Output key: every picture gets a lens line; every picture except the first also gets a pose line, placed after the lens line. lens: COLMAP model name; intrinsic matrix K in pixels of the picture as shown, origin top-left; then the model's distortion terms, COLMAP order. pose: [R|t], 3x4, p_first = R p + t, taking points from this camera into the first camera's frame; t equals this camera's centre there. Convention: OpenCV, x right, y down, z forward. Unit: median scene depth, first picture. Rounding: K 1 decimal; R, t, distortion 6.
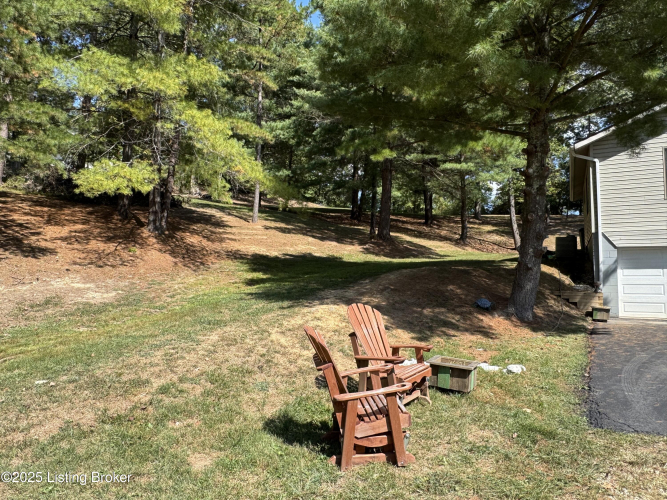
lens RADIAL K [[464.6, 0, 337.0], [0, 464.6, 247.8], [0, 0, 1]] dist [0.008882, 0.002882]
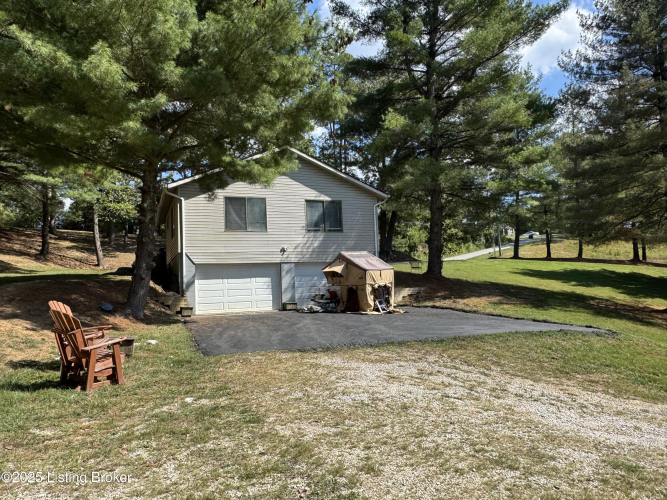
lens RADIAL K [[464.6, 0, 335.2], [0, 464.6, 250.7], [0, 0, 1]] dist [0.008882, 0.002882]
pose [[0.642923, 0.035394, 0.765112, -0.180915], [-0.011316, 0.999262, -0.036717, 0.005292], [-0.765847, 0.014948, 0.642849, -0.194811]]
